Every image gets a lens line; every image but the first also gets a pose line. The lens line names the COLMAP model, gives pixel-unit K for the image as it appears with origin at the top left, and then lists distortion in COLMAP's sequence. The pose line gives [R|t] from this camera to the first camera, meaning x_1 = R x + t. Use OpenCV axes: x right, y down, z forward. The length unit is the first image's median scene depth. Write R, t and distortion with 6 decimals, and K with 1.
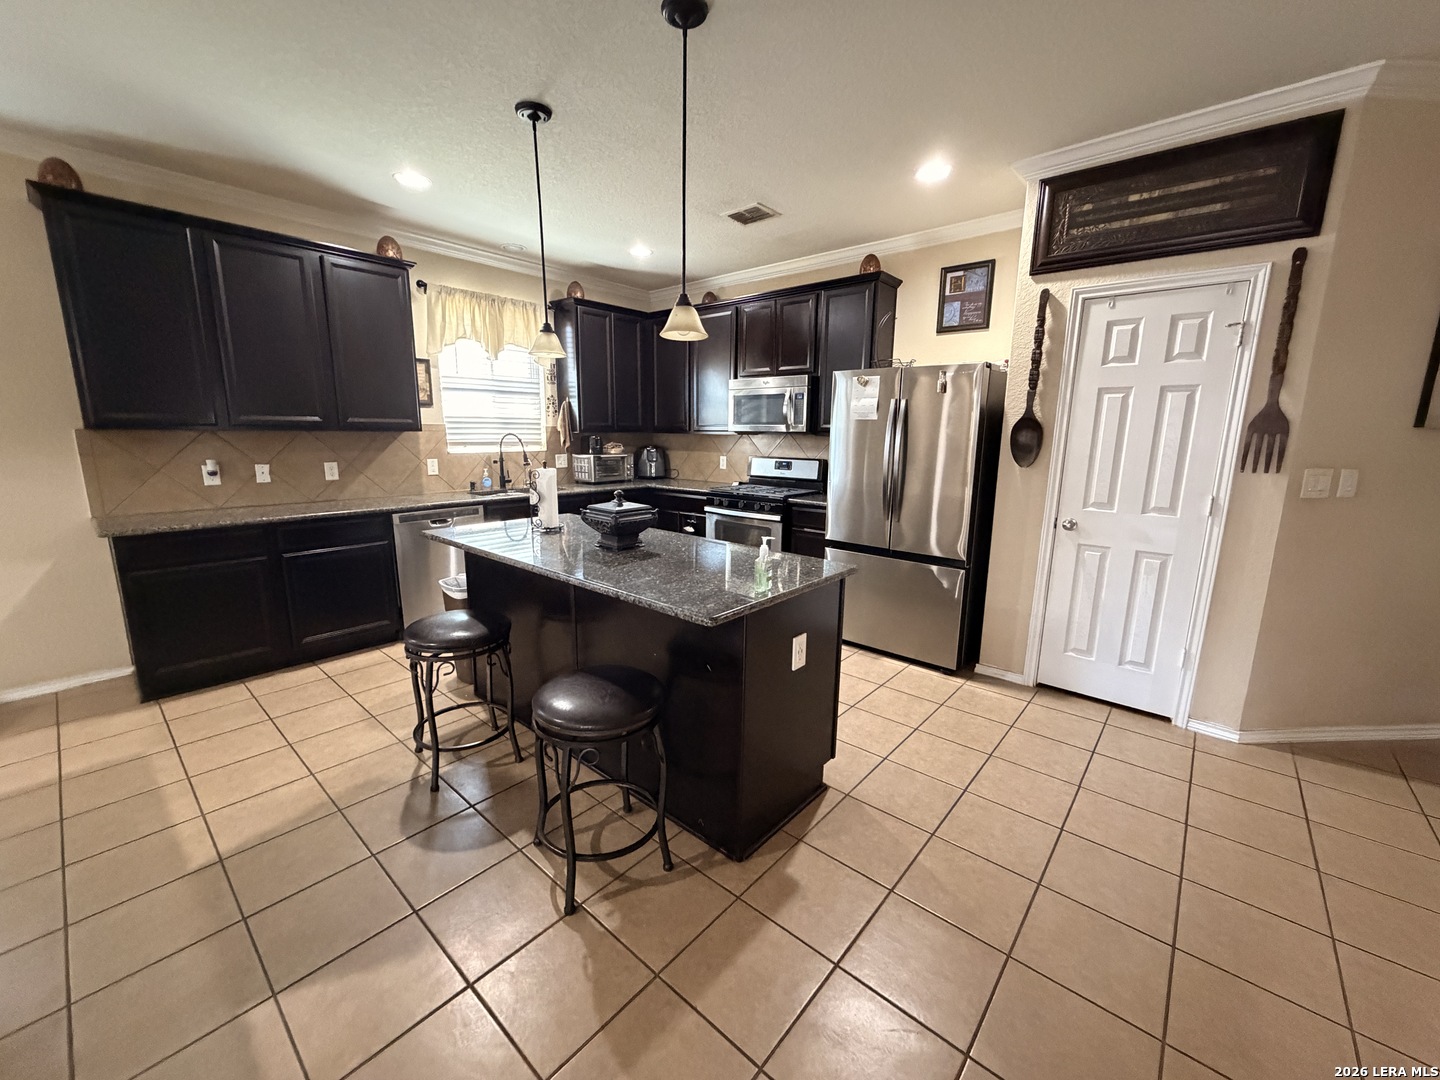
lens RADIAL K [[576.4, 0, 715.6], [0, 576.4, 541.1], [0, 0, 1]] dist [0.001727, -0.000788]
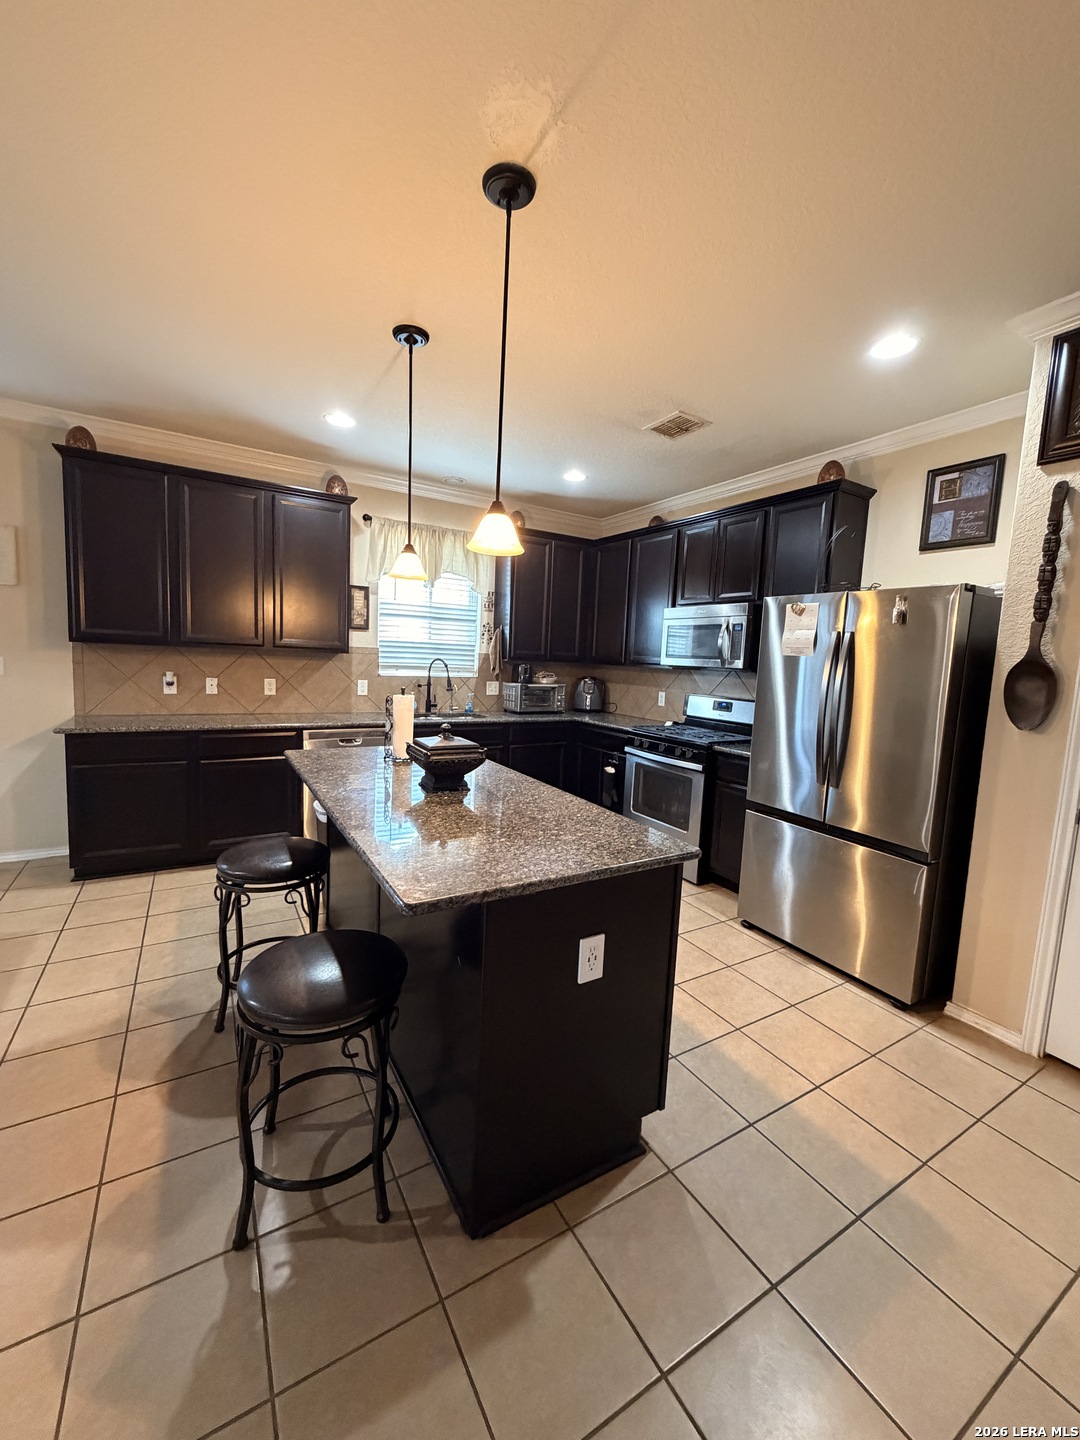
lens RADIAL K [[576.4, 0, 537.5], [0, 576.4, 717.7], [0, 0, 1]] dist [0.001727, -0.000788]
pose [[0.949910, 0.065822, -0.305514, 0.177276], [-0.093680, 0.992588, -0.077421, -0.032252], [0.298153, 0.102163, 0.949035, 0.151139]]
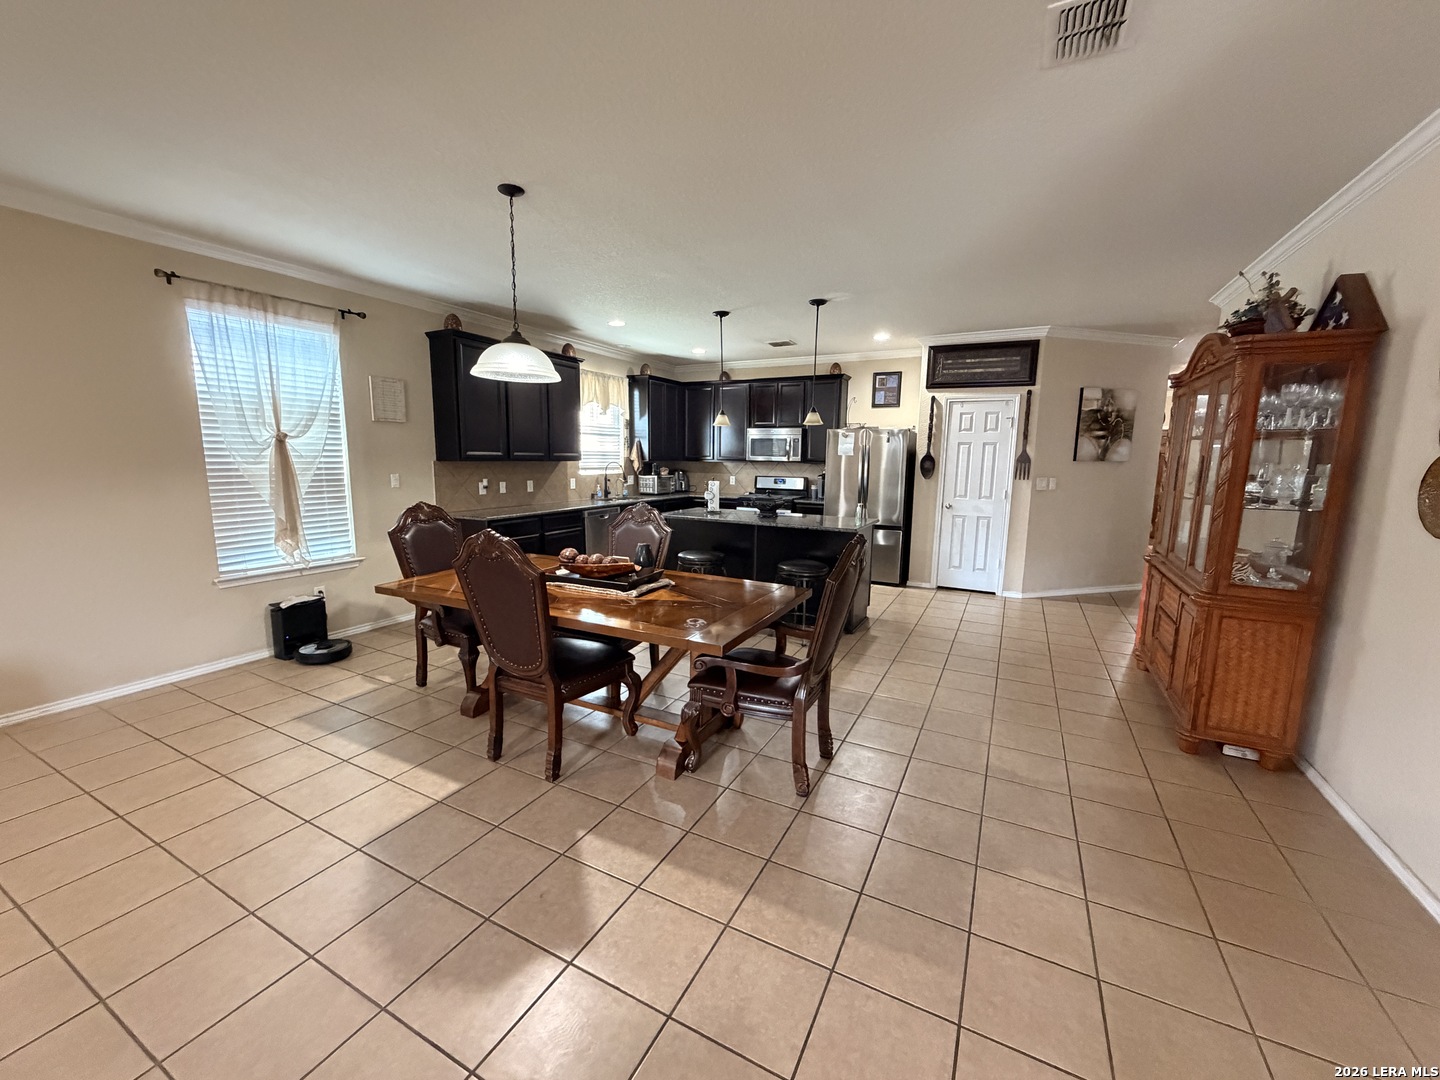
lens RADIAL K [[576.4, 0, 716.6], [0, 576.4, 539.9], [0, 0, 1]] dist [0.001727, -0.000788]
pose [[0.972672, -0.031516, 0.230033, -0.644276], [0.041170, 0.998456, -0.037288, 0.127470], [-0.228502, 0.045740, 0.972468, -0.781164]]
